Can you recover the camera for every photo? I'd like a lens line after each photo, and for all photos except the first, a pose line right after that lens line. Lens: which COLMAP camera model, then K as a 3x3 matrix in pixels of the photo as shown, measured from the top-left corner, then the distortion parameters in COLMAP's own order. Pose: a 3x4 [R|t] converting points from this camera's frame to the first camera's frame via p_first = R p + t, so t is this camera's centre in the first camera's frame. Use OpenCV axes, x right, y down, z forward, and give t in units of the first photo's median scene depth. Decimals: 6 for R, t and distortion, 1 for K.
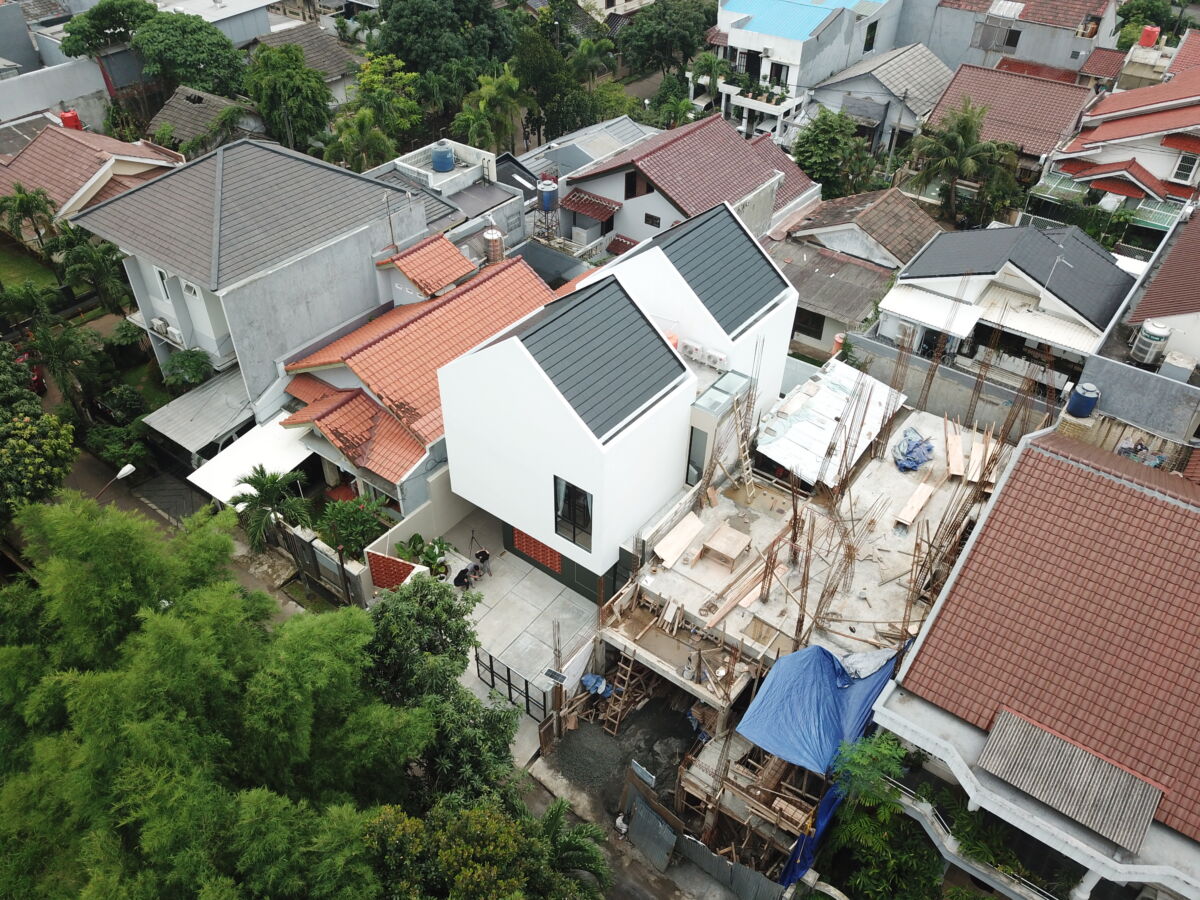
lens RADIAL K [[925.9, 0, 600.0], [0, 925.9, 450.0], [0, 0, 1]] dist [0.005272, 0.004230]
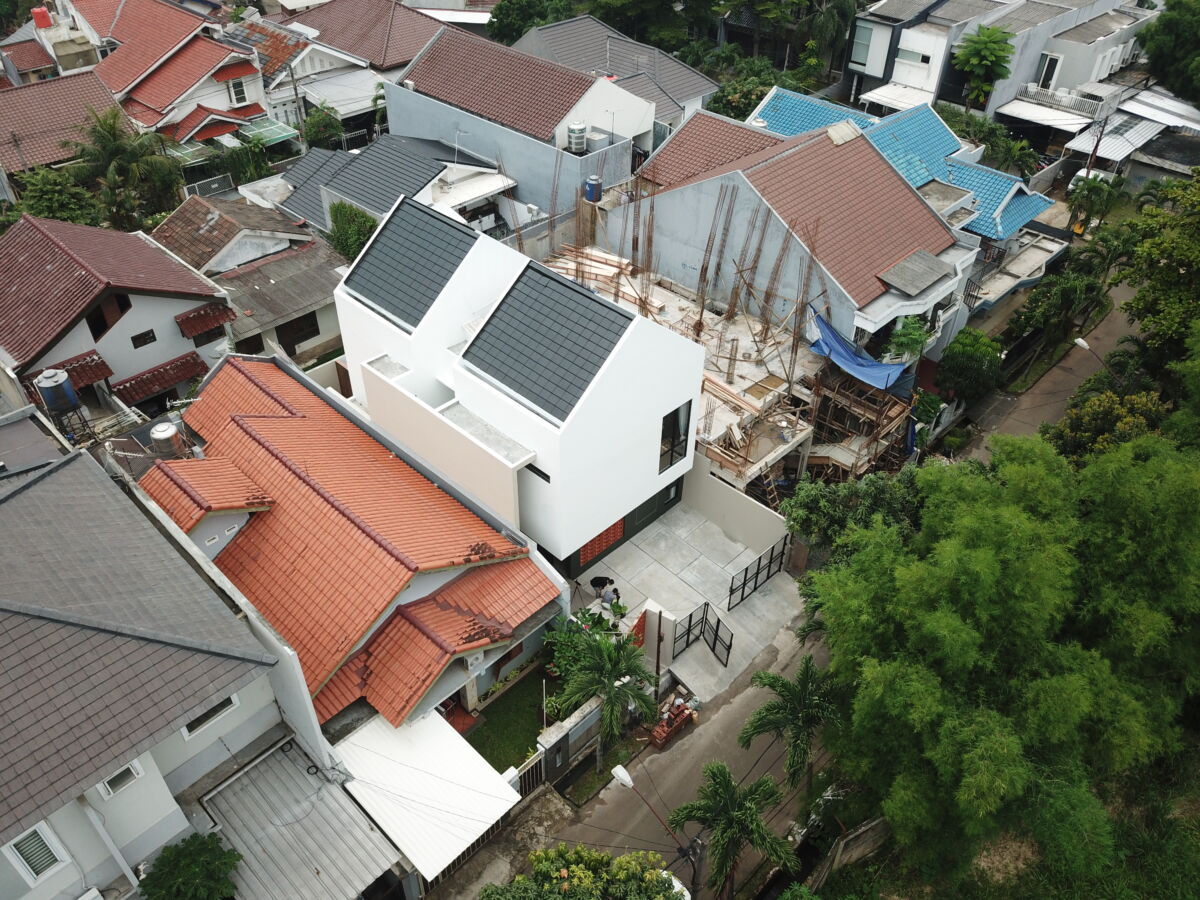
lens RADIAL K [[921.2, 0, 600.0], [0, 921.2, 450.0], [0, 0, 1]] dist [-0.003581, -0.001382]
pose [[0.120533, -0.637574, 0.760902, -0.562086], [0.621620, 0.646088, 0.442899, -0.292912], [-0.773990, 0.419608, 0.474203, 0.357930]]
